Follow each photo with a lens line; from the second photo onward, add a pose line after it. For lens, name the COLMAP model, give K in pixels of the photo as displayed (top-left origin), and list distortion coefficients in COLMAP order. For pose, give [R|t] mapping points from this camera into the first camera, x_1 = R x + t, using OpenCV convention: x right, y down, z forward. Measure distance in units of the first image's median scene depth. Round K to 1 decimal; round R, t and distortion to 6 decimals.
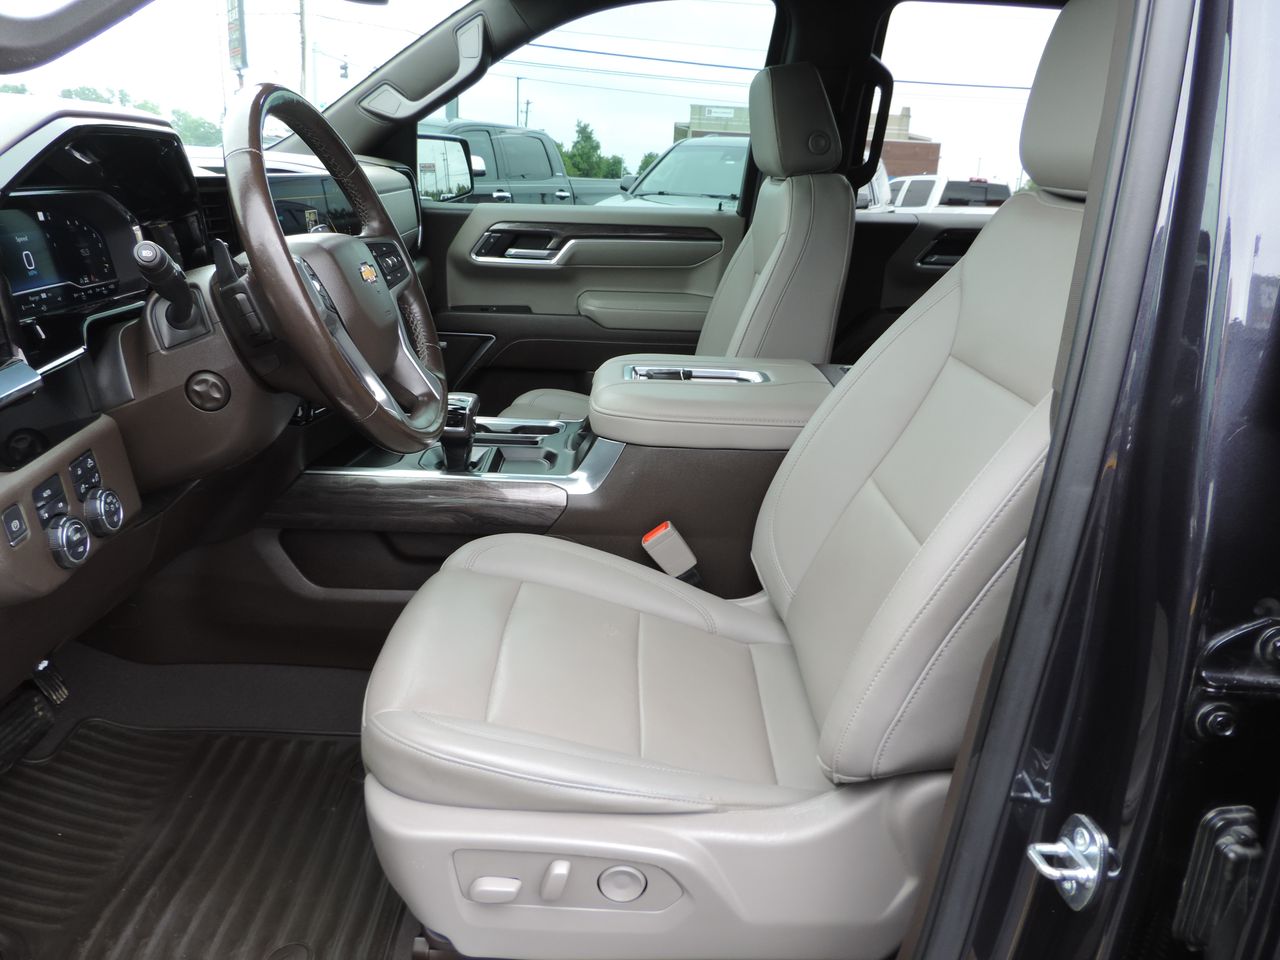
lens RADIAL K [[910.7, 0, 640.0], [0, 910.7, 480.0], [0, 0, 1]] dist [-0.006374, -0.001951]
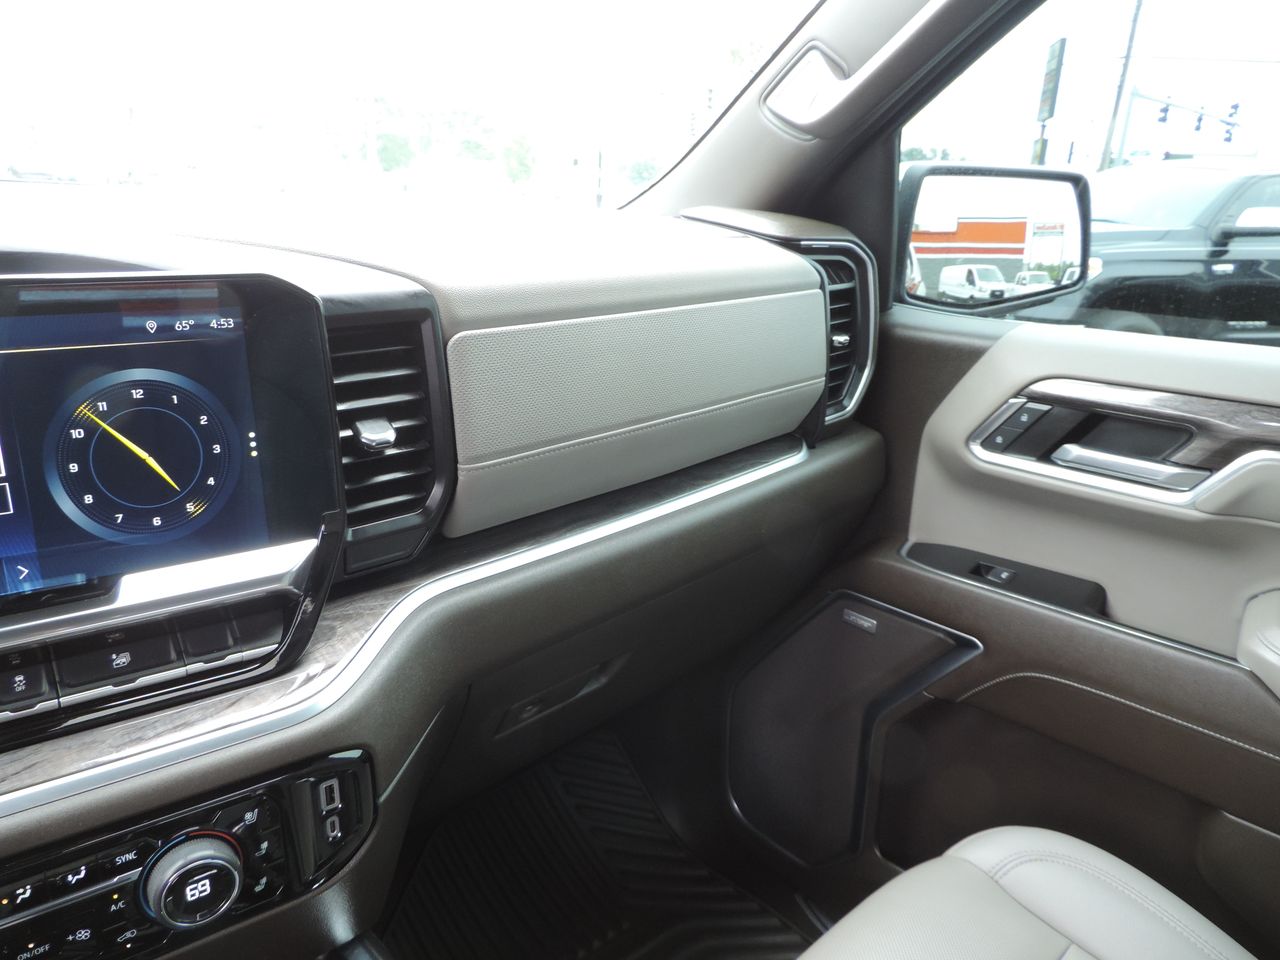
lens RADIAL K [[910.1, 0, 642.4], [0, 910.1, 484.6], [0, 0, 1]] dist [-0.005872, 0.000686]
pose [[0.703785, 0.194342, -0.683314, -0.001708], [-0.225763, 0.973177, 0.044256, -0.213052], [0.673586, 0.123120, 0.728782, 0.593095]]
